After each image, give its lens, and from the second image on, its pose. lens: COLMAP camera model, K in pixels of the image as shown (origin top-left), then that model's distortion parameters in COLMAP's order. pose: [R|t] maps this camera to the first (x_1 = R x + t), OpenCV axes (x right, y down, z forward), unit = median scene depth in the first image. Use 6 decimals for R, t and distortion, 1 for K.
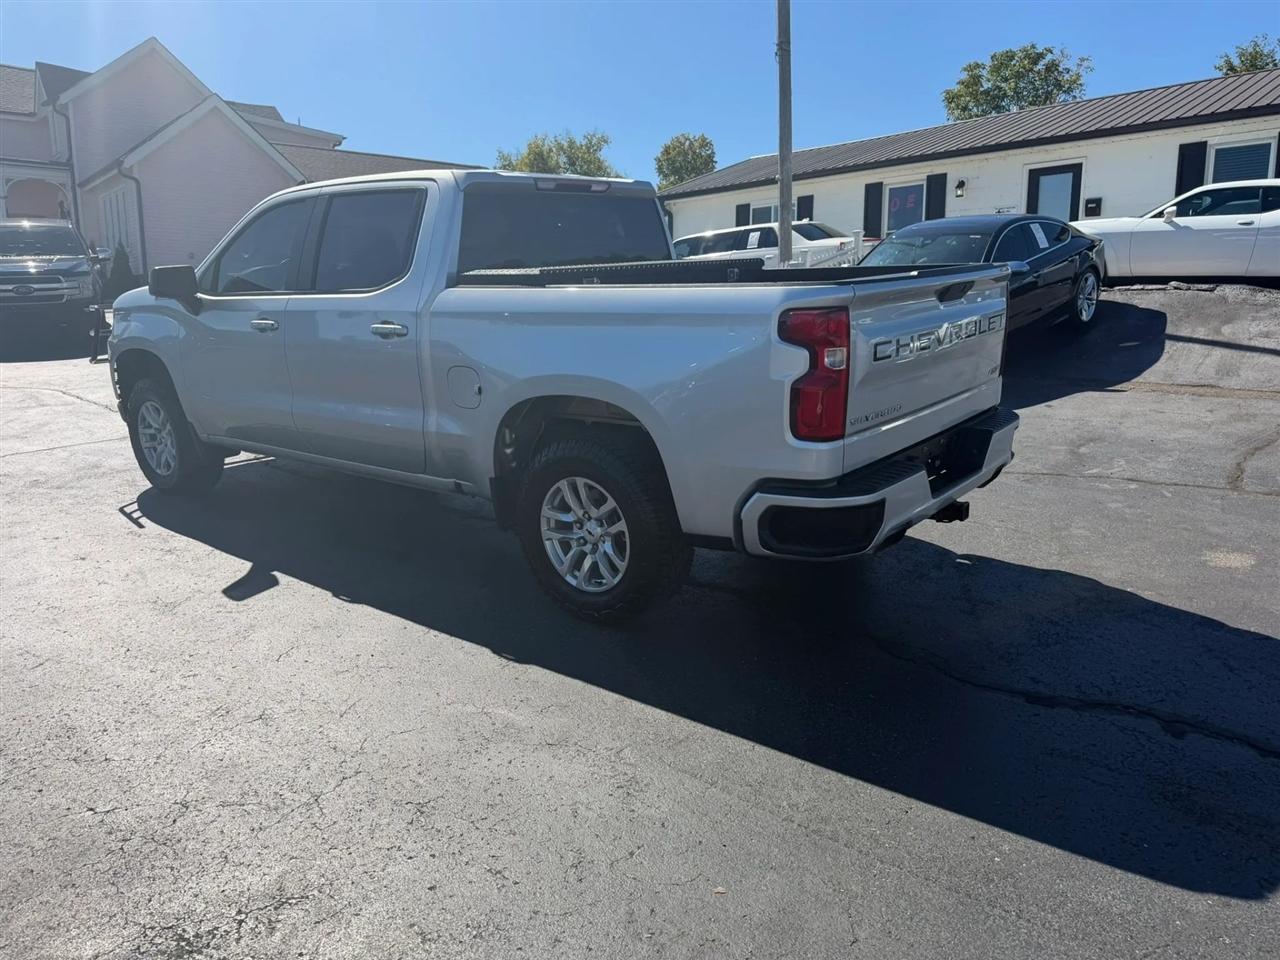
lens RADIAL K [[914.0, 0, 640.0], [0, 914.0, 480.0], [0, 0, 1]] dist [-0.000523, -0.001082]
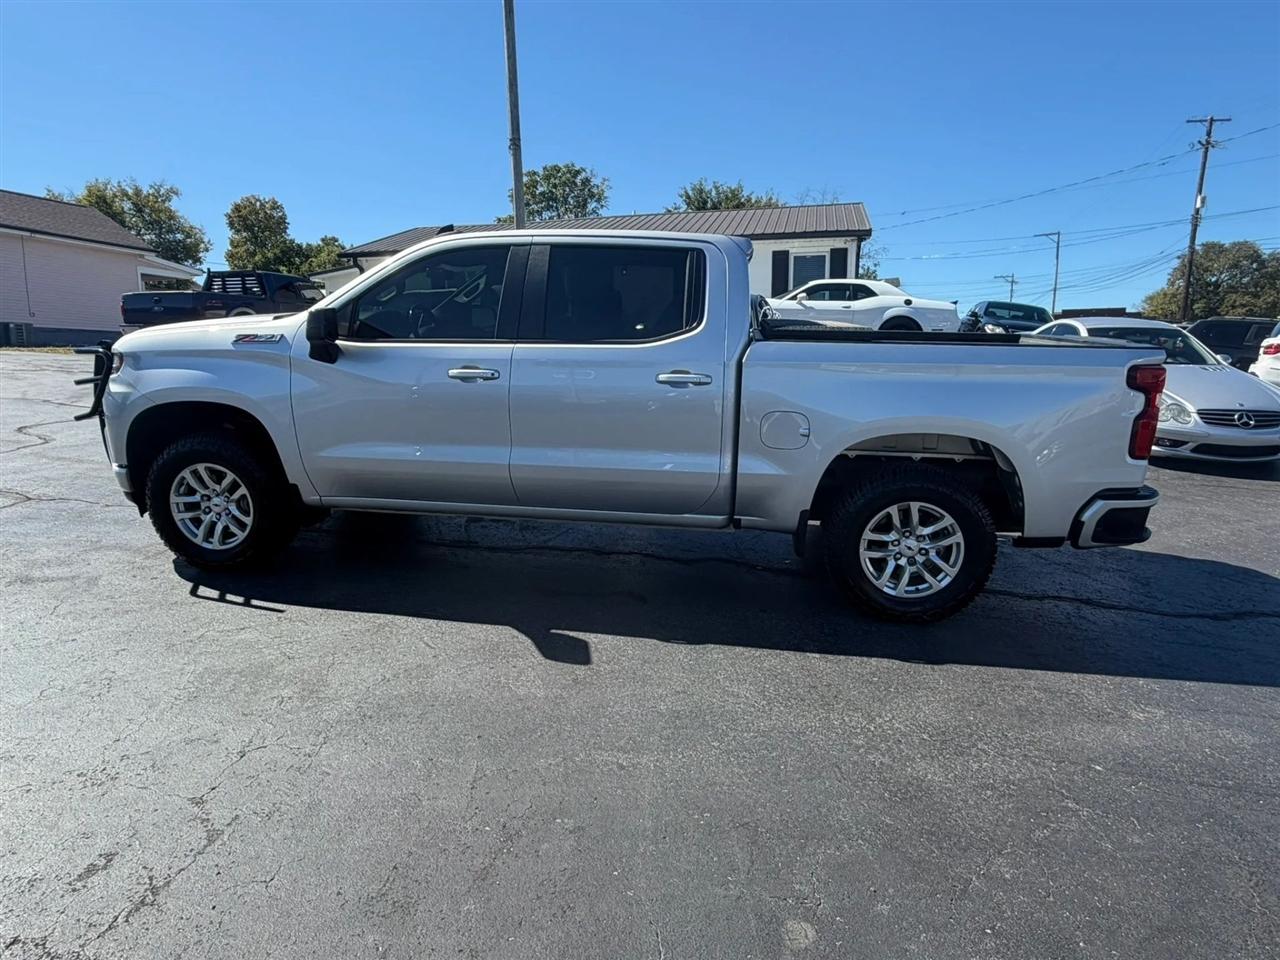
lens RADIAL K [[738.4, 0, 641.9], [0, 738.4, 470.9], [0, 0, 1]] dist [0.000408, -0.001647]
pose [[0.857780, -0.064627, 0.509939, -0.213175], [0.079870, 0.996773, -0.008025, -0.016034], [-0.507775, 0.047613, 0.860173, 0.084032]]
